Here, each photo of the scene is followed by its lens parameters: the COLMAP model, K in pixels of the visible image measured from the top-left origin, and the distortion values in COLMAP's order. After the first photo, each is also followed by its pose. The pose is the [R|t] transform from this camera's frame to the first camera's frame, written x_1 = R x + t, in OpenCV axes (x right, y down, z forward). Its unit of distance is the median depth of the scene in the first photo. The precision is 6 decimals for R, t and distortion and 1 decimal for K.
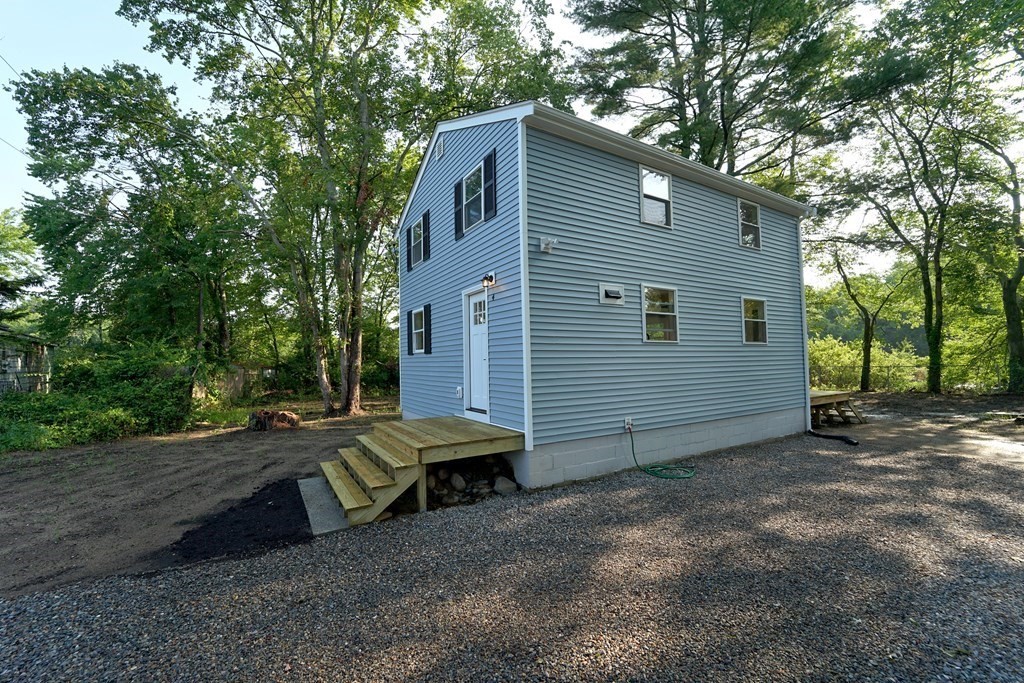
lens RADIAL K [[416.4, 0, 510.8], [0, 416.4, 342.5], [0, 0, 1]] dist [-0.022064, 0.000067]
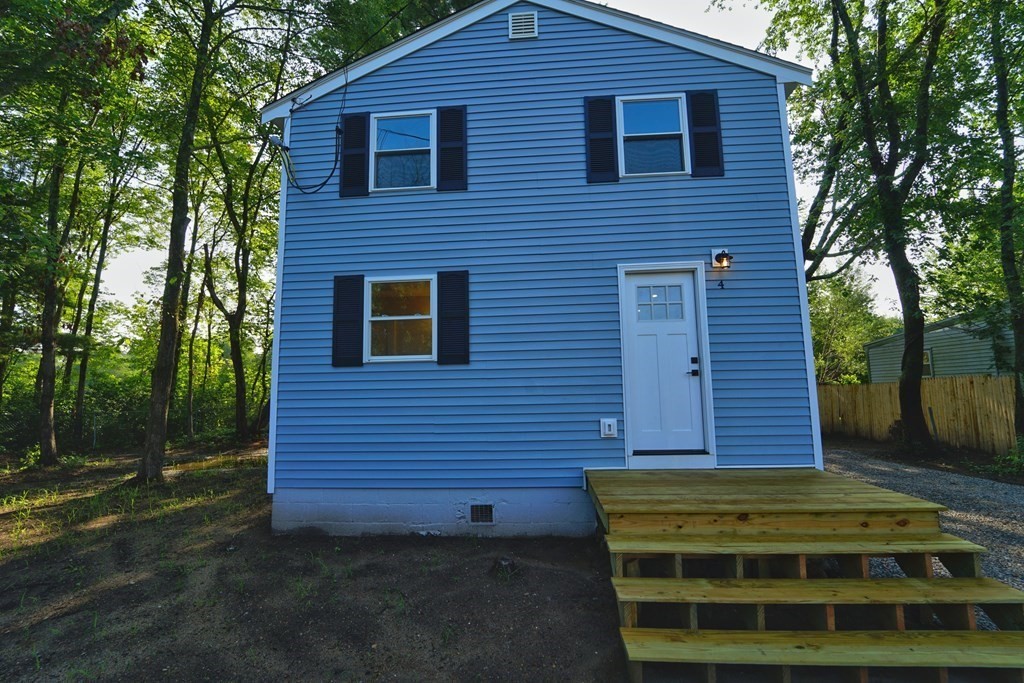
lens RADIAL K [[416.4, 0, 510.8], [0, 416.4, 342.5], [0, 0, 1]] dist [-0.022064, 0.000067]
pose [[0.581718, 0.093831, 0.807961, -0.710073], [-0.027364, 0.995019, -0.095853, 0.060030], [-0.812930, 0.033651, 0.581388, 0.772797]]
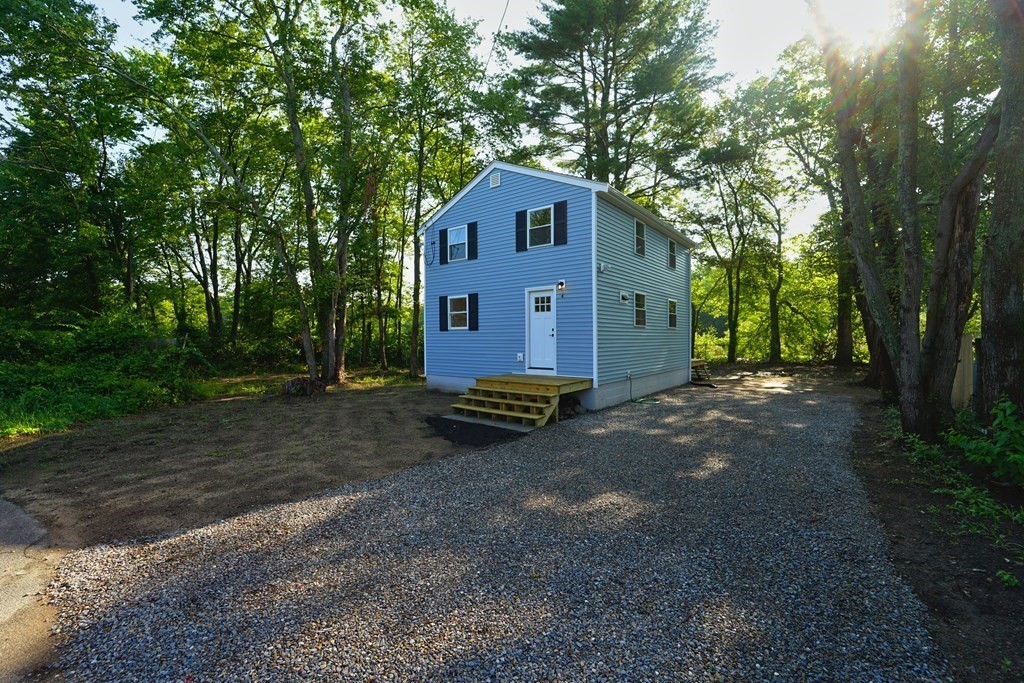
lens RADIAL K [[416.4, 0, 510.8], [0, 416.4, 342.5], [0, 0, 1]] dist [-0.022064, 0.000067]
pose [[0.935964, 0.010510, 0.351938, -0.680813], [-0.030053, 0.998291, 0.050111, -0.004604], [-0.350810, -0.057479, 0.934681, -0.366823]]
